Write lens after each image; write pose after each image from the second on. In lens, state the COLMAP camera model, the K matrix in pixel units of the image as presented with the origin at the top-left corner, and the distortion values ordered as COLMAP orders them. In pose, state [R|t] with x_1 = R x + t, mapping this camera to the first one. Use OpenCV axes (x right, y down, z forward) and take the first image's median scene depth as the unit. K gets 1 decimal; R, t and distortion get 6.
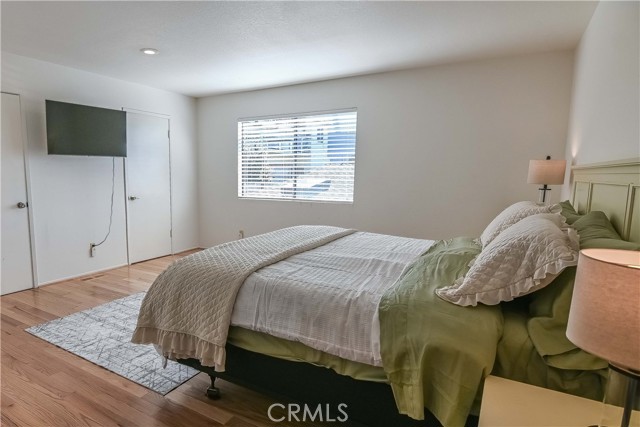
lens RADIAL K [[321.3, 0, 320.0], [0, 321.3, 213.5], [0, 0, 1]] dist [-0.011702, -0.001337]
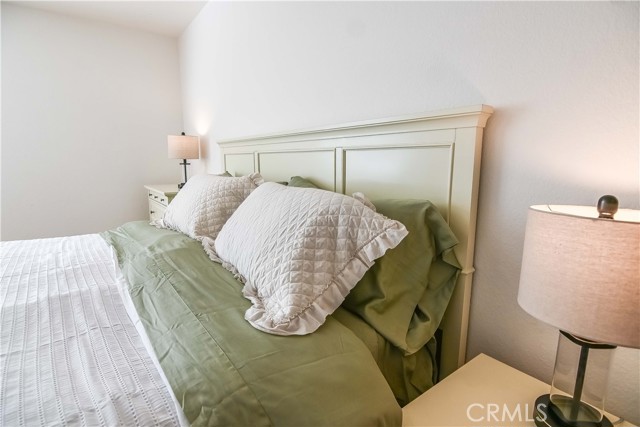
lens RADIAL K [[321.3, 0, 320.0], [0, 321.3, 213.5], [0, 0, 1]] dist [-0.011702, -0.001337]
pose [[0.504002, -0.157828, 0.849160, -0.034600], [0.097783, 0.987268, 0.125460, -0.014788], [-0.858150, 0.019801, 0.513018, 0.503862]]
